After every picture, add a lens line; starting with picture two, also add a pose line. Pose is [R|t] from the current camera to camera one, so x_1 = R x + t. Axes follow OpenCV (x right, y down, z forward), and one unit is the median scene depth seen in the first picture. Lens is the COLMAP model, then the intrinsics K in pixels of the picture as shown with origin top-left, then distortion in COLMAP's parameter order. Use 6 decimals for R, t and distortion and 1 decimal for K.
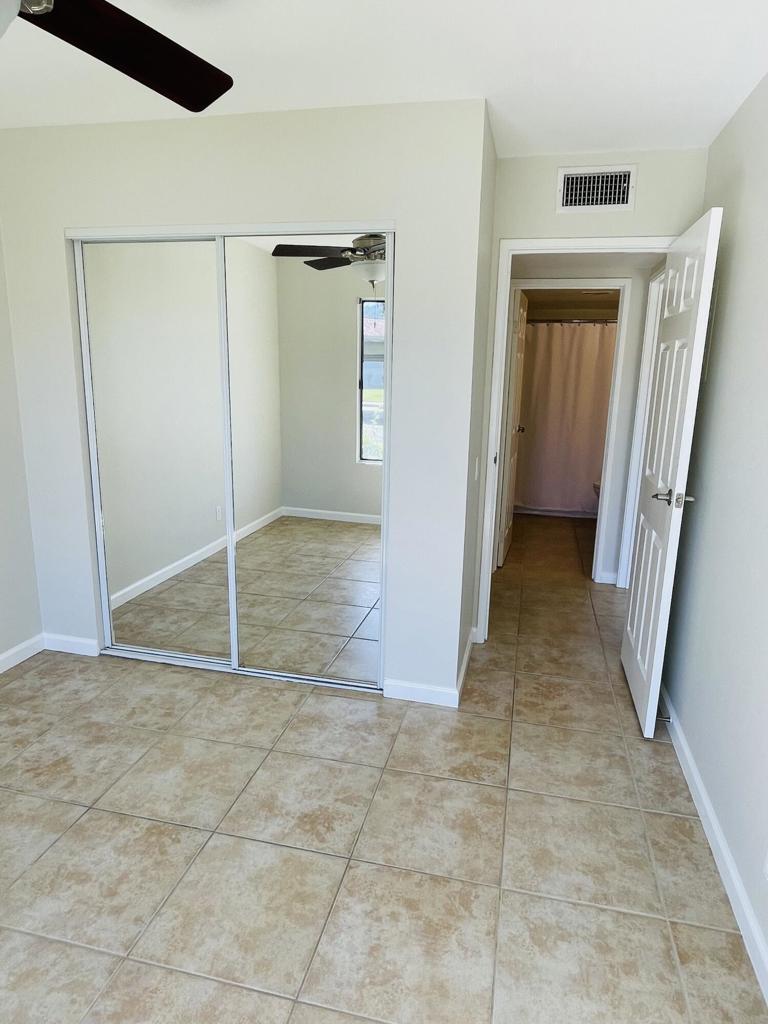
lens RADIAL K [[610.9, 0, 384.0], [0, 610.9, 512.0], [0, 0, 1]] dist [-0.002111, -0.000383]
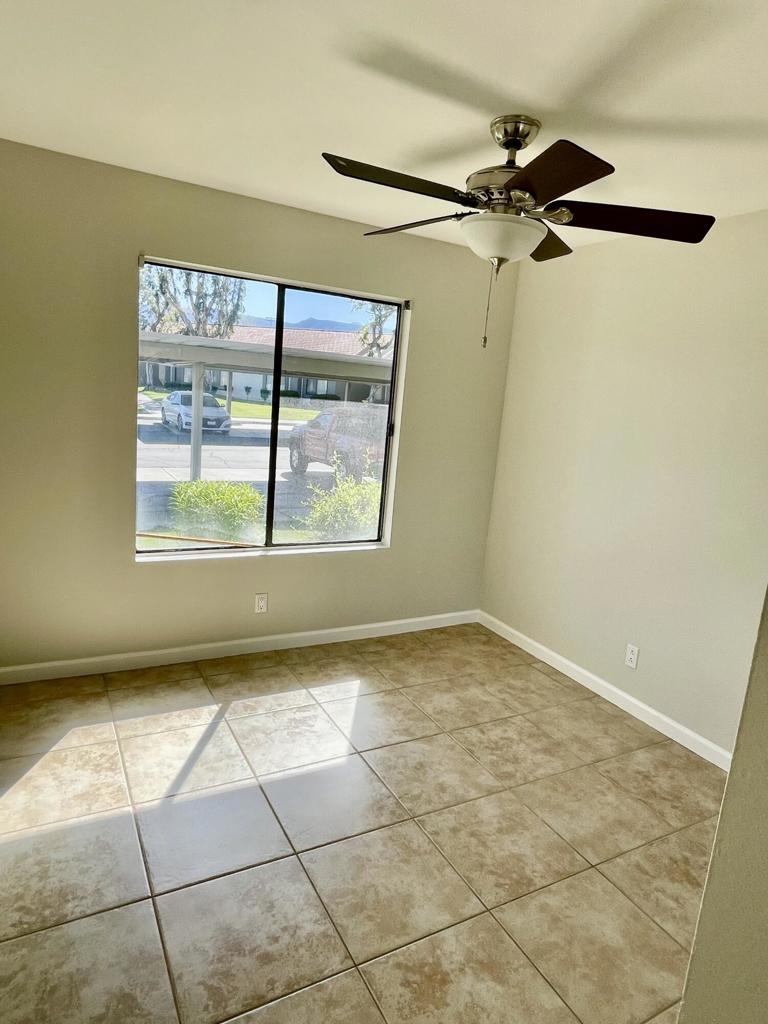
lens RADIAL K [[665.7, 0, 403.6], [0, 665.7, 513.0], [0, 0, 1]] dist [0.001172, 0.002305]
pose [[-0.728150, 0.039007, -0.684307, 0.555934], [-0.260571, 0.907667, 0.329005, -0.381064], [0.633956, 0.417875, -0.650754, 1.468705]]
